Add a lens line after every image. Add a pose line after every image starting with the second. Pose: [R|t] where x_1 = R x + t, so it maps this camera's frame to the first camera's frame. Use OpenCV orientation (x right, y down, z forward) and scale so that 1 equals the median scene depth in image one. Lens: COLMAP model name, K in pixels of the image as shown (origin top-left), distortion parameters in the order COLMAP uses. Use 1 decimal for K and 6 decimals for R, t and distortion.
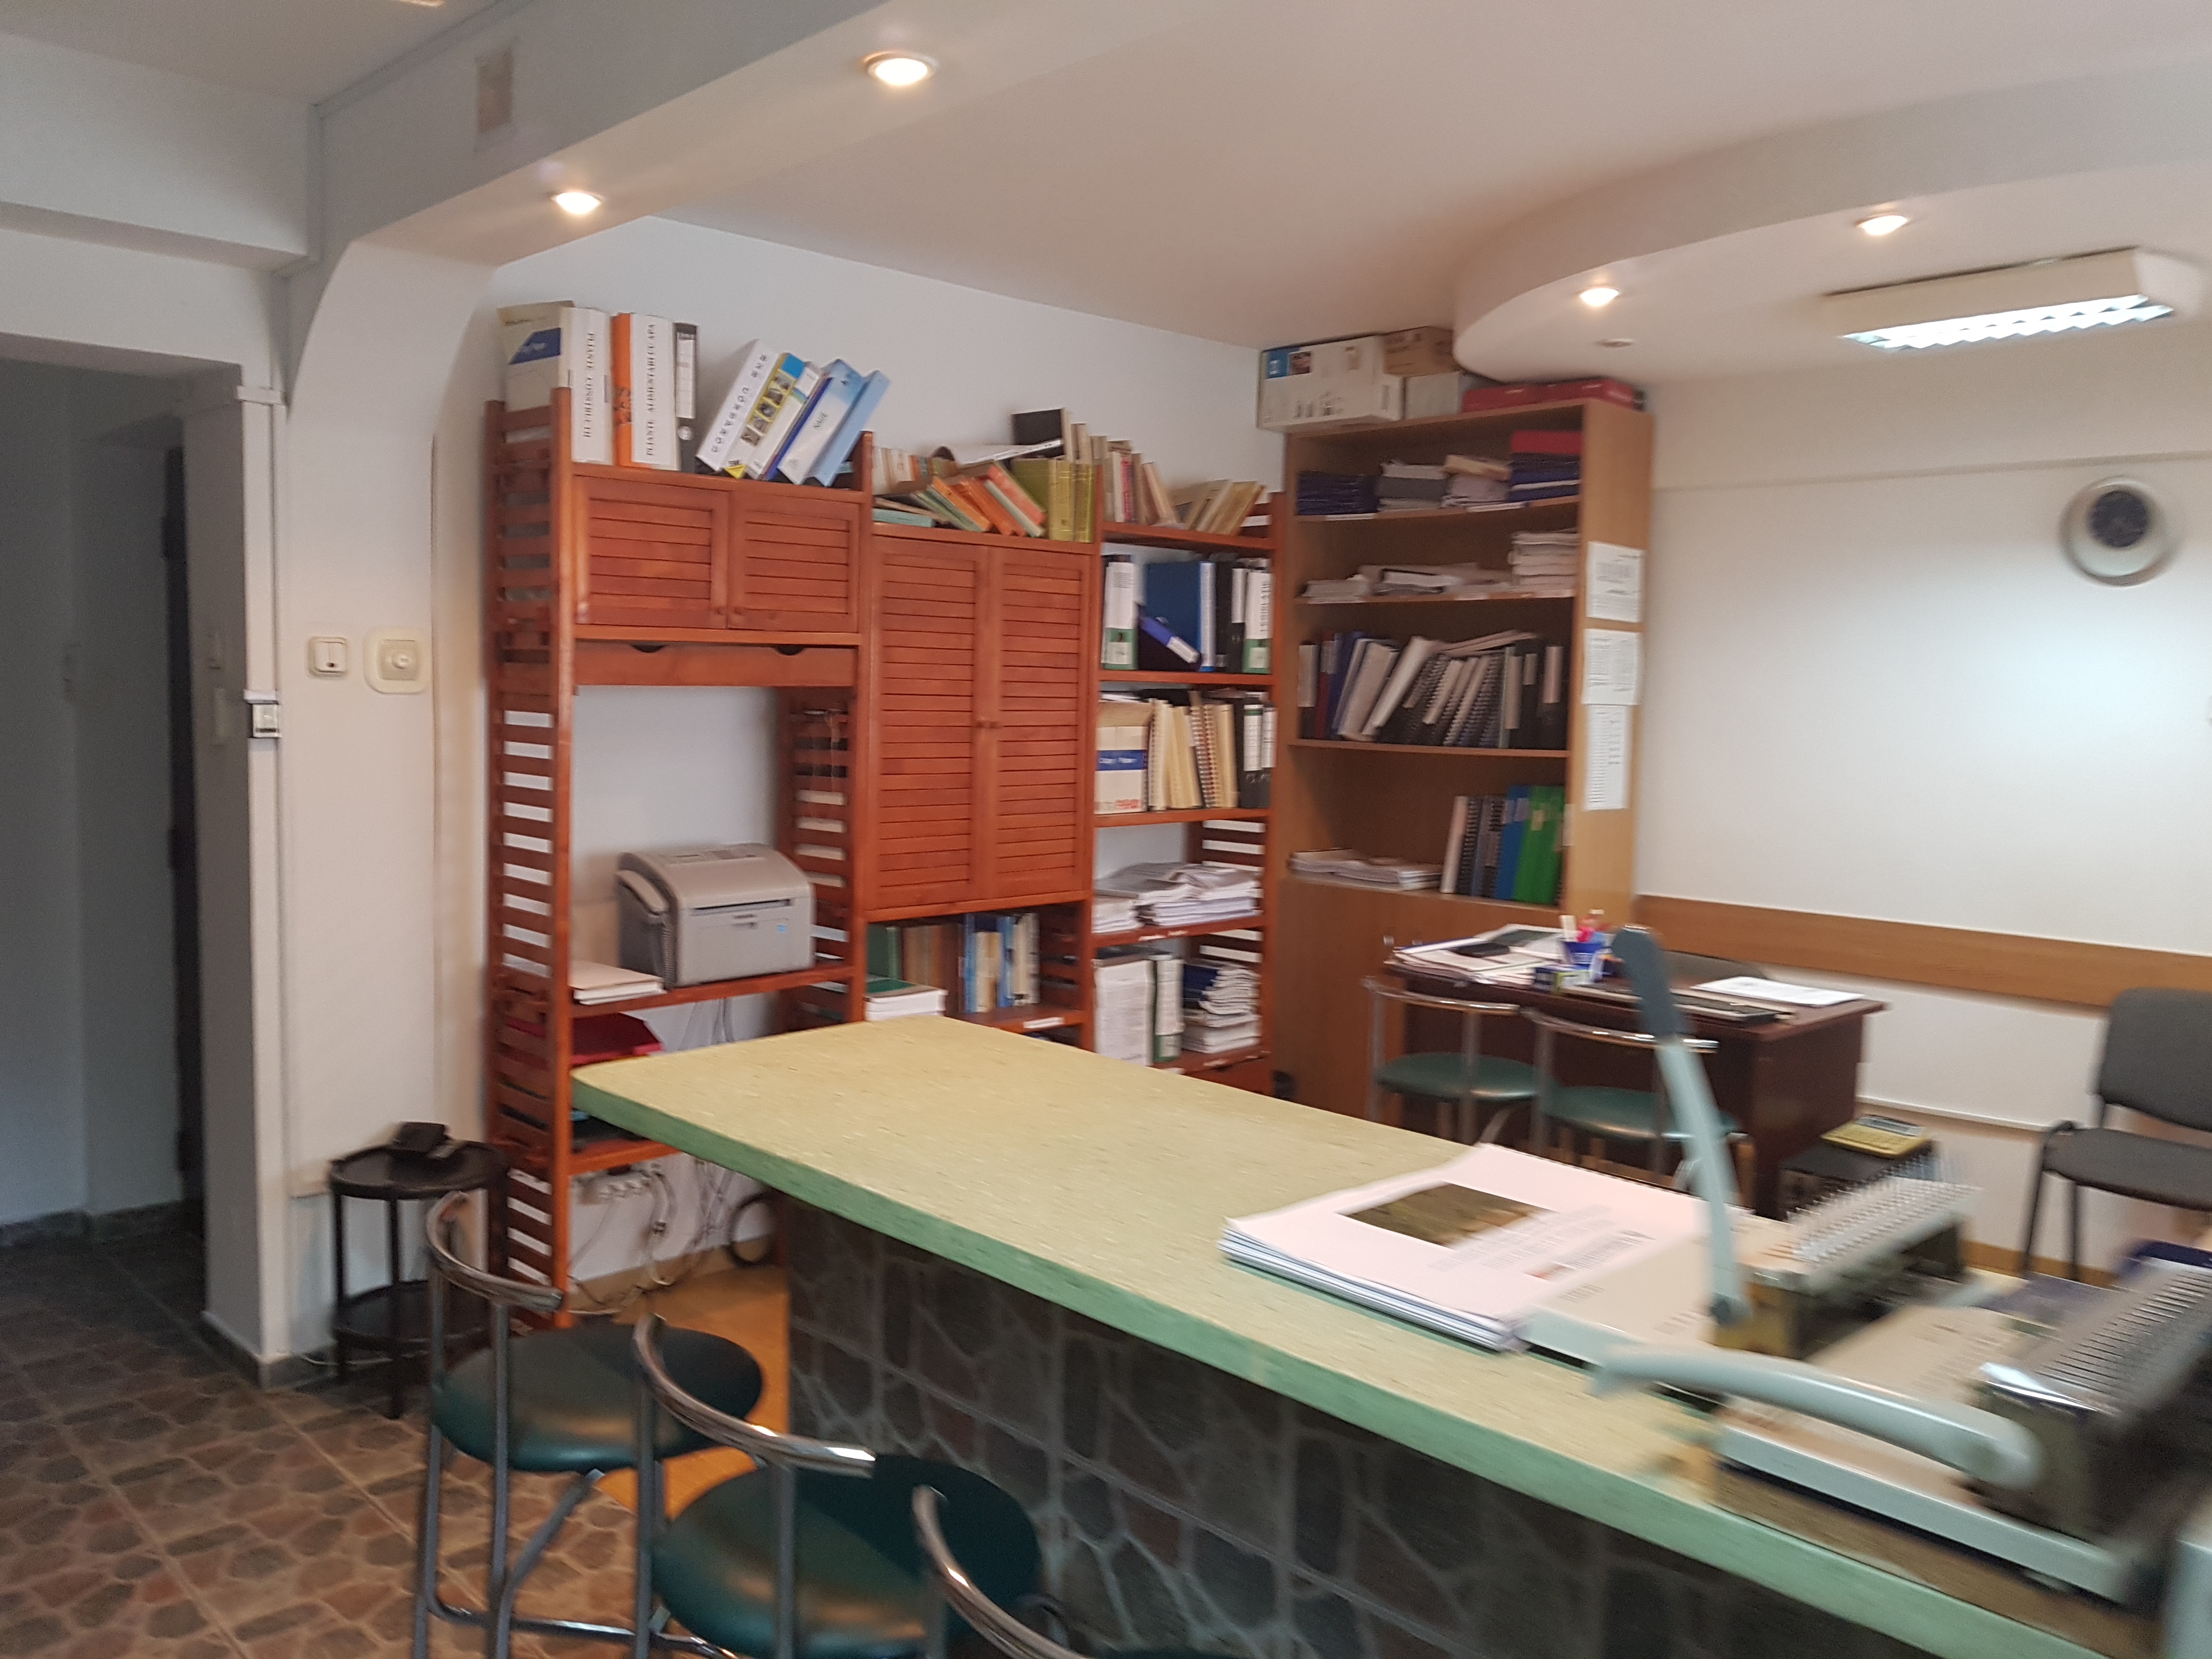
lens RADIAL K [[1712.8, 0, 1108.7], [0, 1712.8, 817.6], [0, 0, 1]] dist [0.006643, -0.037078]
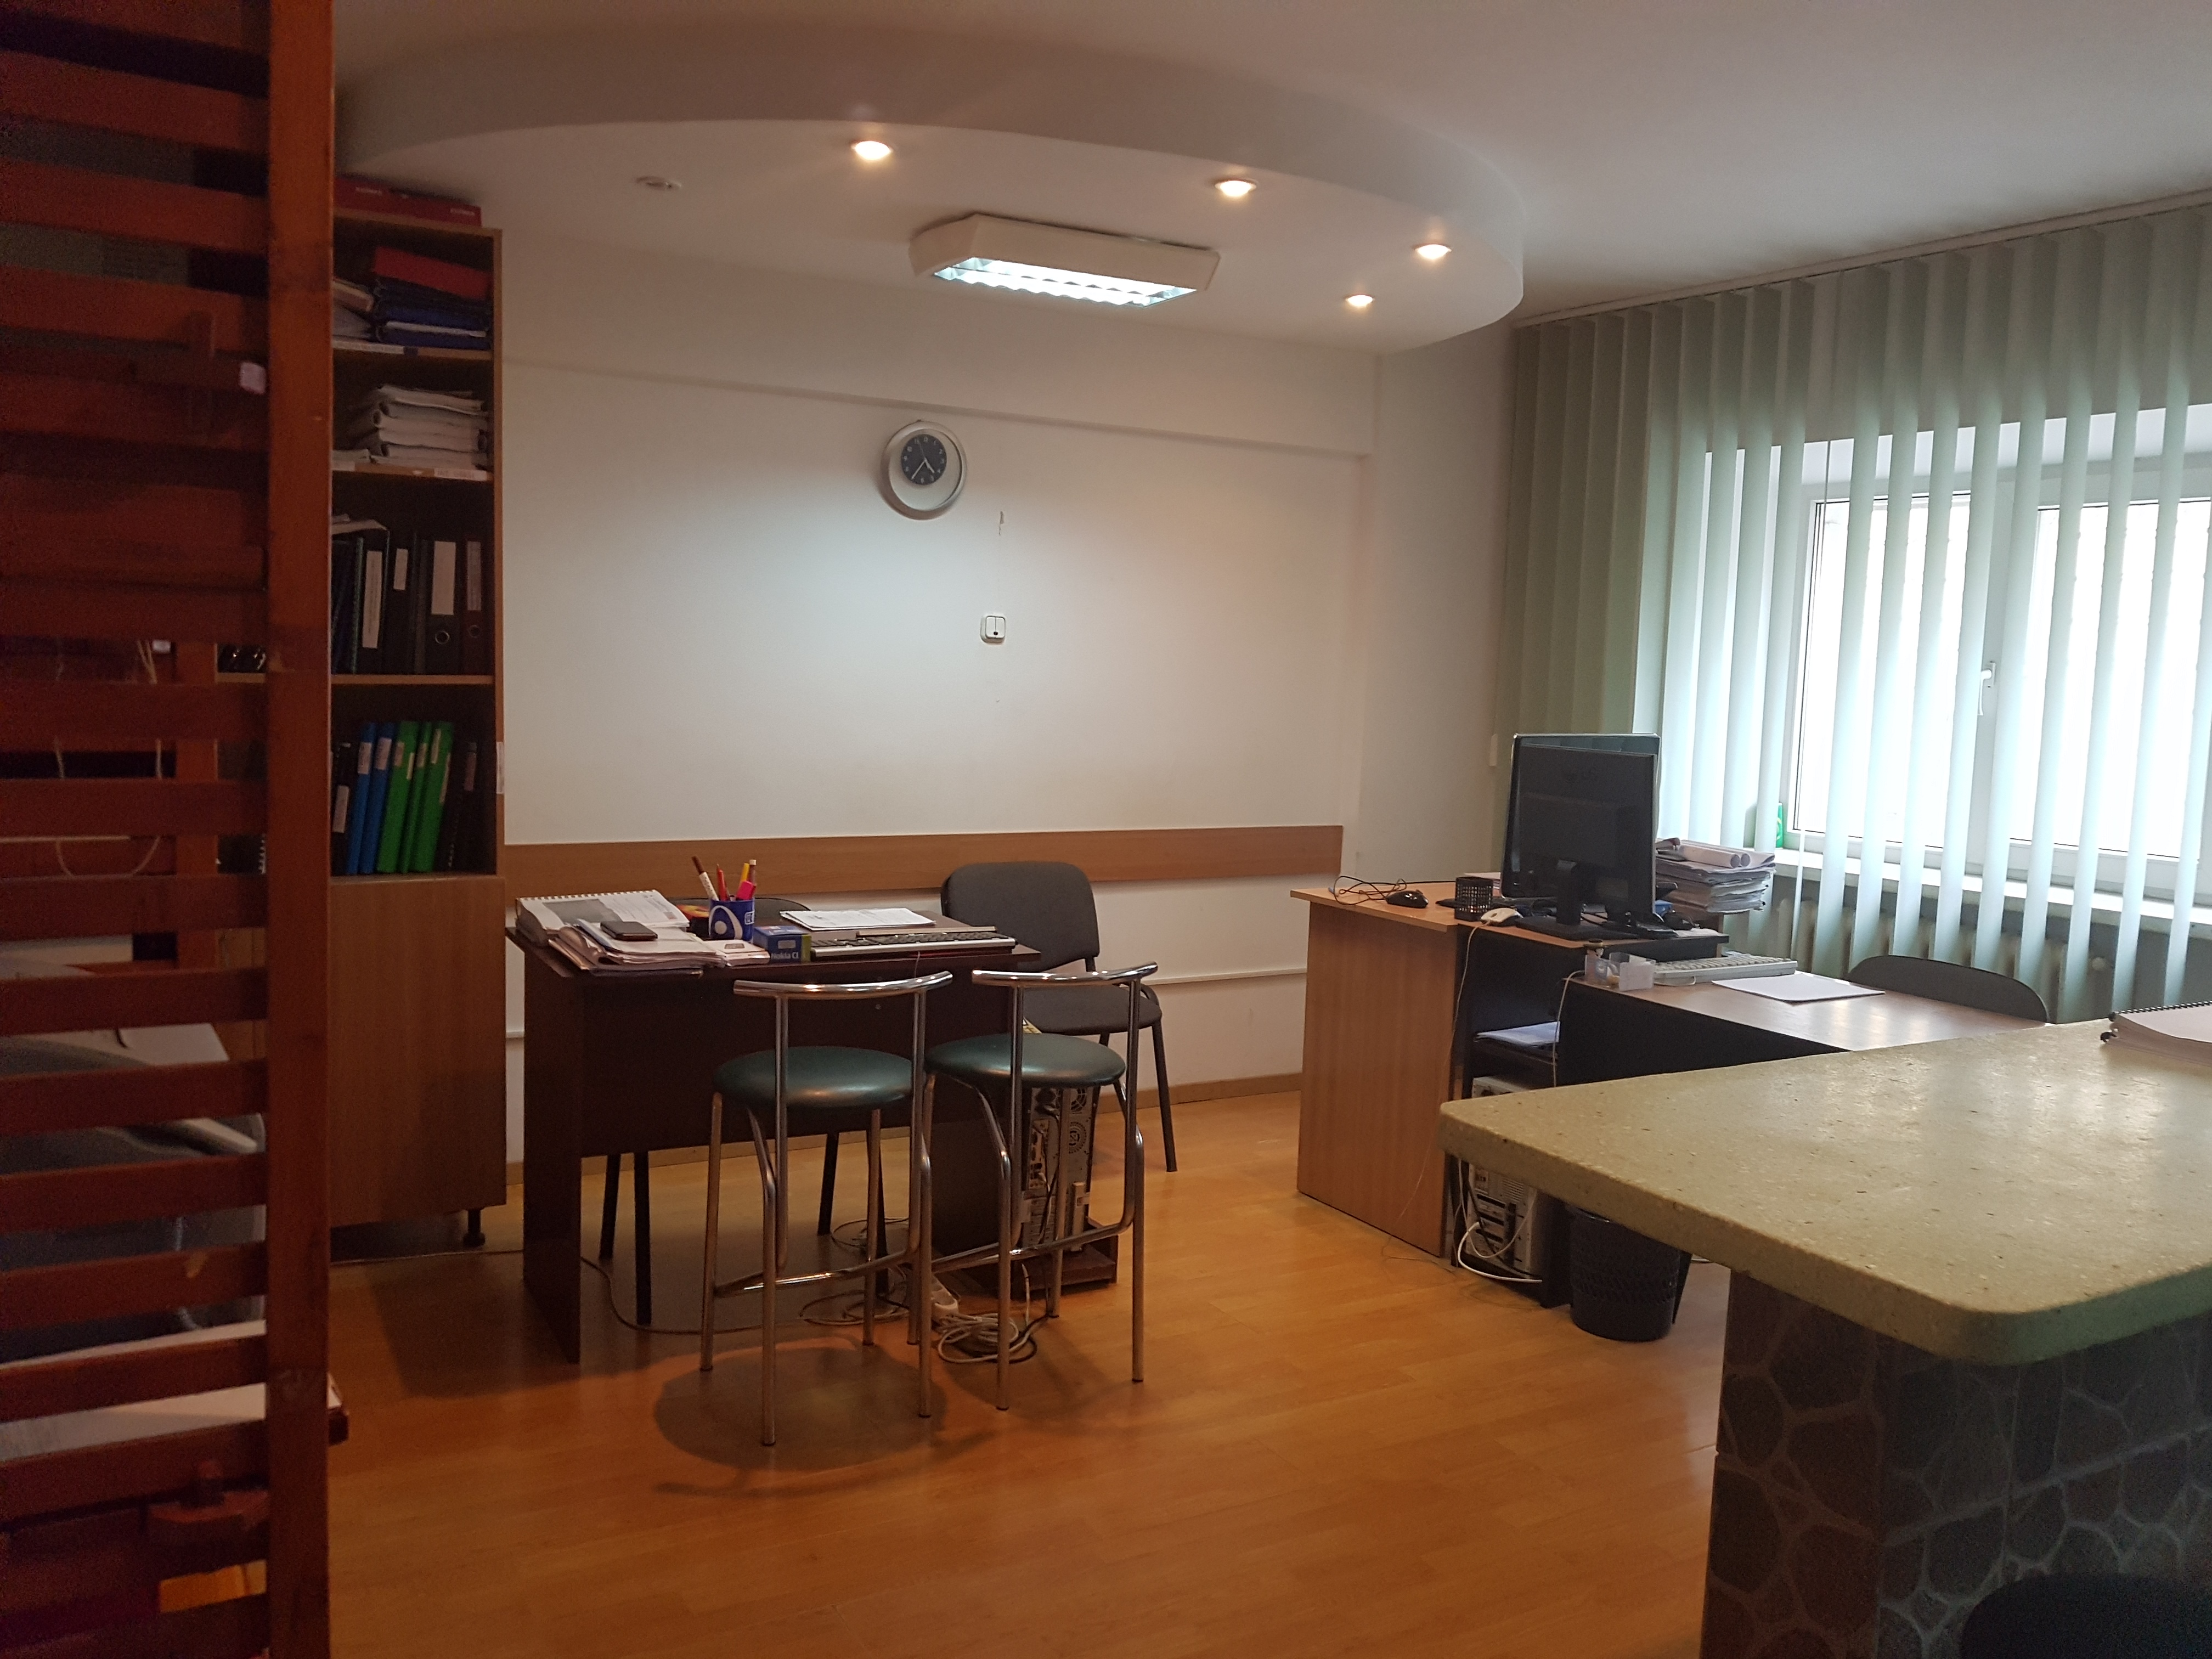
lens RADIAL K [[1712.8, 0, 1088.0], [0, 1712.8, 812.9], [0, 0, 1]] dist [0.006643, -0.037078]
pose [[0.261331, -0.097662, 0.960296, -0.582081], [0.046470, 0.994988, 0.088544, -0.044507], [-0.964130, 0.021486, 0.264560, 0.707233]]
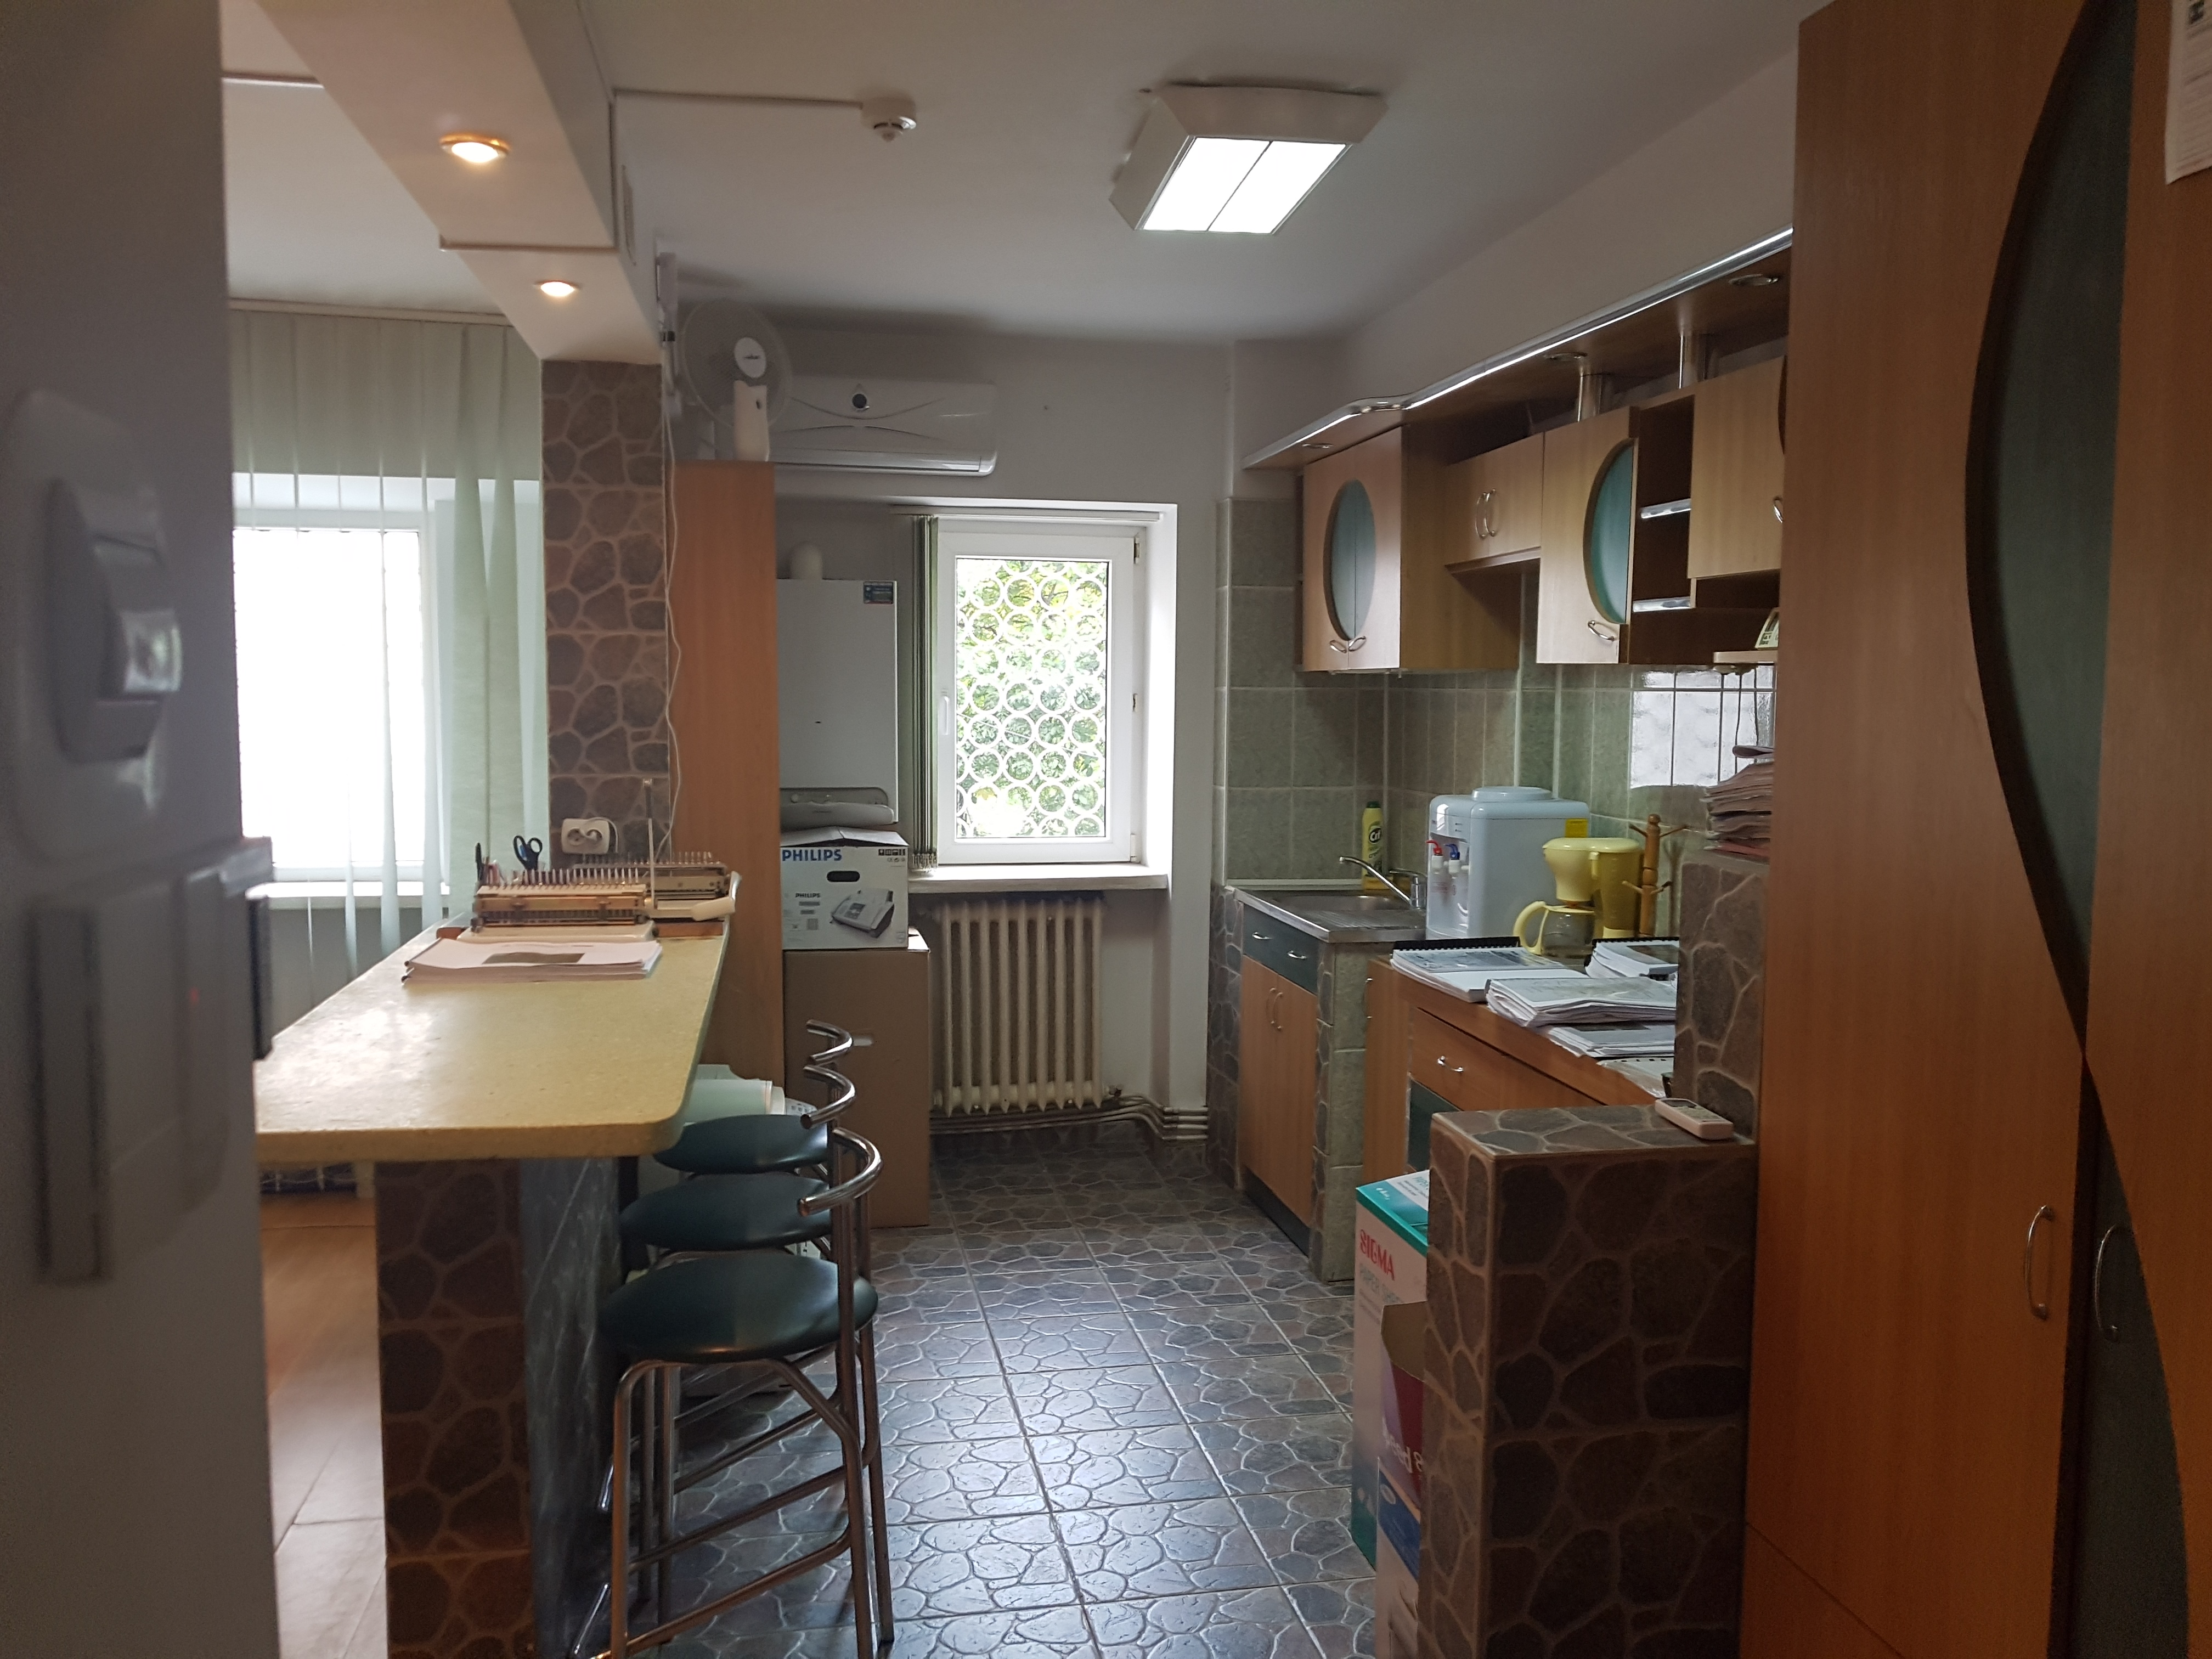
lens RADIAL K [[1712.8, 0, 1108.5], [0, 1712.8, 830.1], [0, 0, 1]] dist [0.006643, -0.037078]
pose [[-0.831718, -0.071819, 0.550533, -0.656219], [0.020922, 0.986839, 0.160345, -0.092967], [-0.554804, 0.144880, -0.819270, 0.996600]]
